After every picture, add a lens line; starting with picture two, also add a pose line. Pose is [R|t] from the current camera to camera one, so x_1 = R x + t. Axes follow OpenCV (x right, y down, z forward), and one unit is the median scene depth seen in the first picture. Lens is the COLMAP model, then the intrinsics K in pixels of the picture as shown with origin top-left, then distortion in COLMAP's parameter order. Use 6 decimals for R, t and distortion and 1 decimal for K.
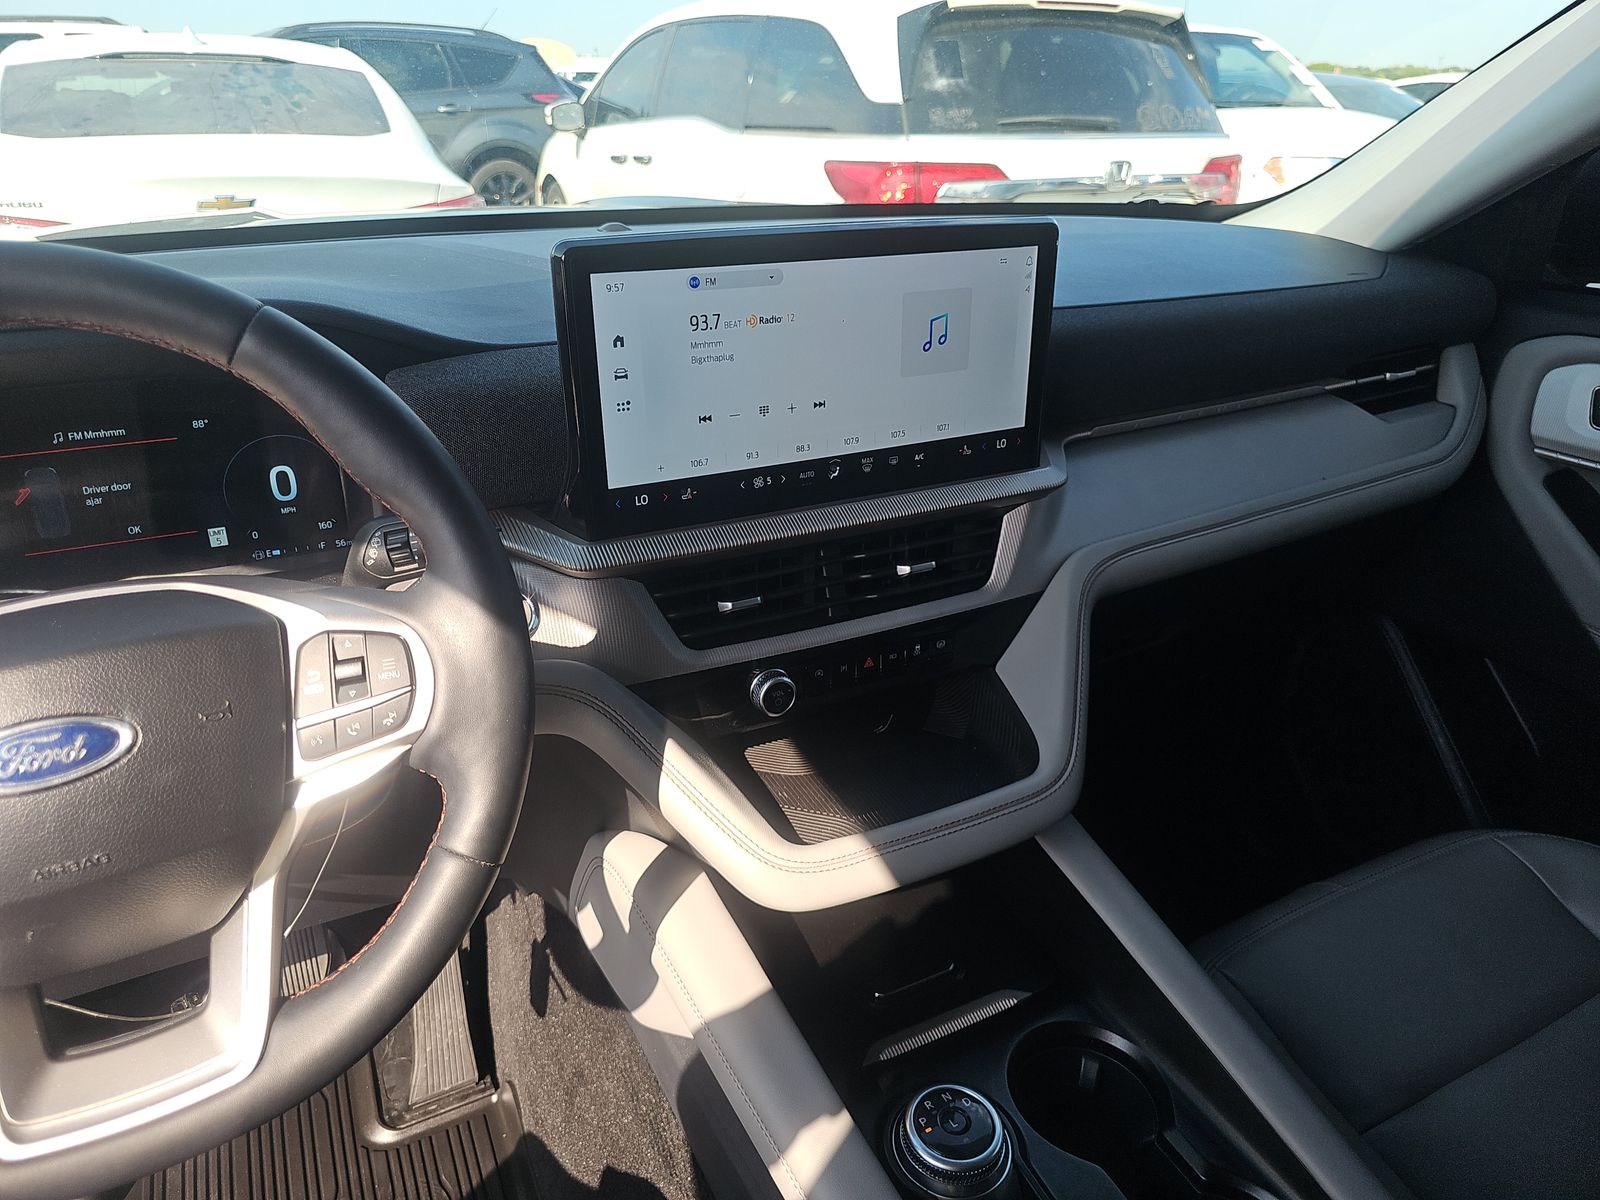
lens RADIAL K [[1056.6, 0, 792.9], [0, 1056.6, 607.9], [0, 0, 1]] dist [0.043921, -0.039897]
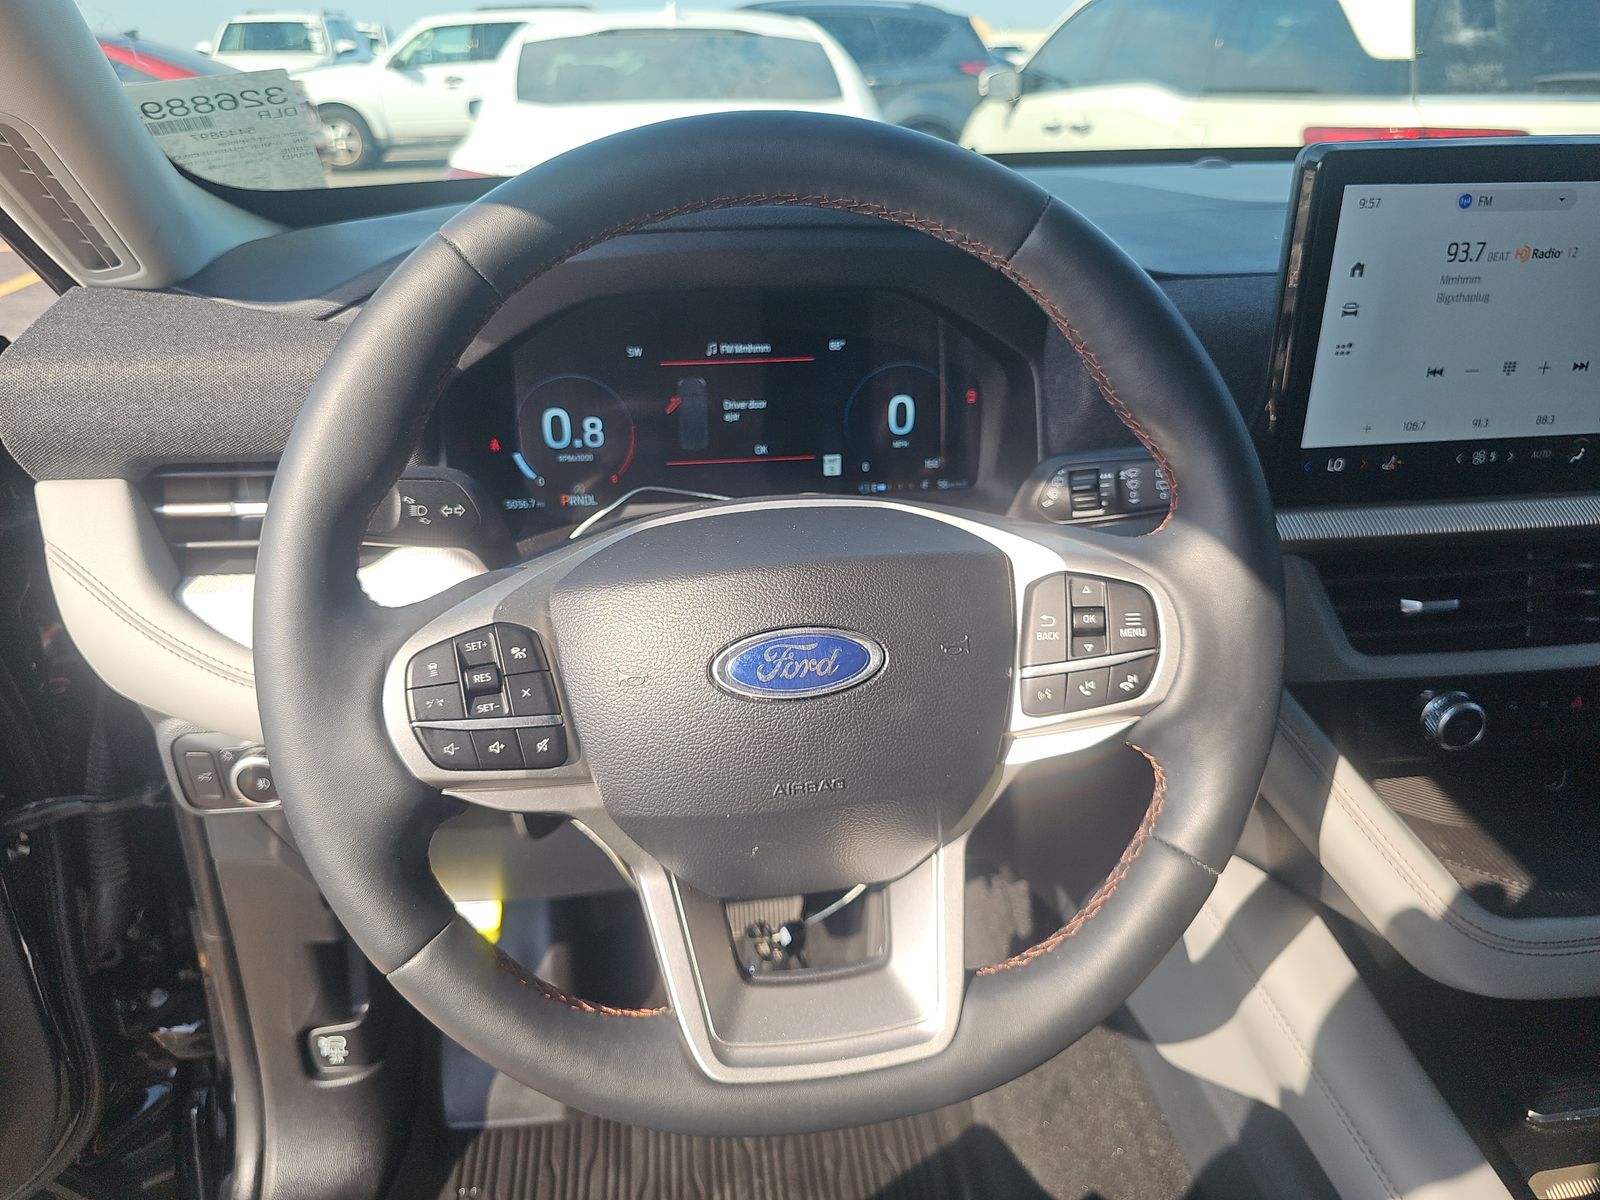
lens RADIAL K [[1097.3, 0, 800.0], [0, 1097.3, 600.0], [0, 0, 1]] dist [0.028680, -0.042610]
pose [[0.940560, 0.131608, -0.313091, -0.257530], [-0.130581, 0.991139, 0.024345, 0.036987], [0.313521, 0.017986, 0.949411, 0.053732]]
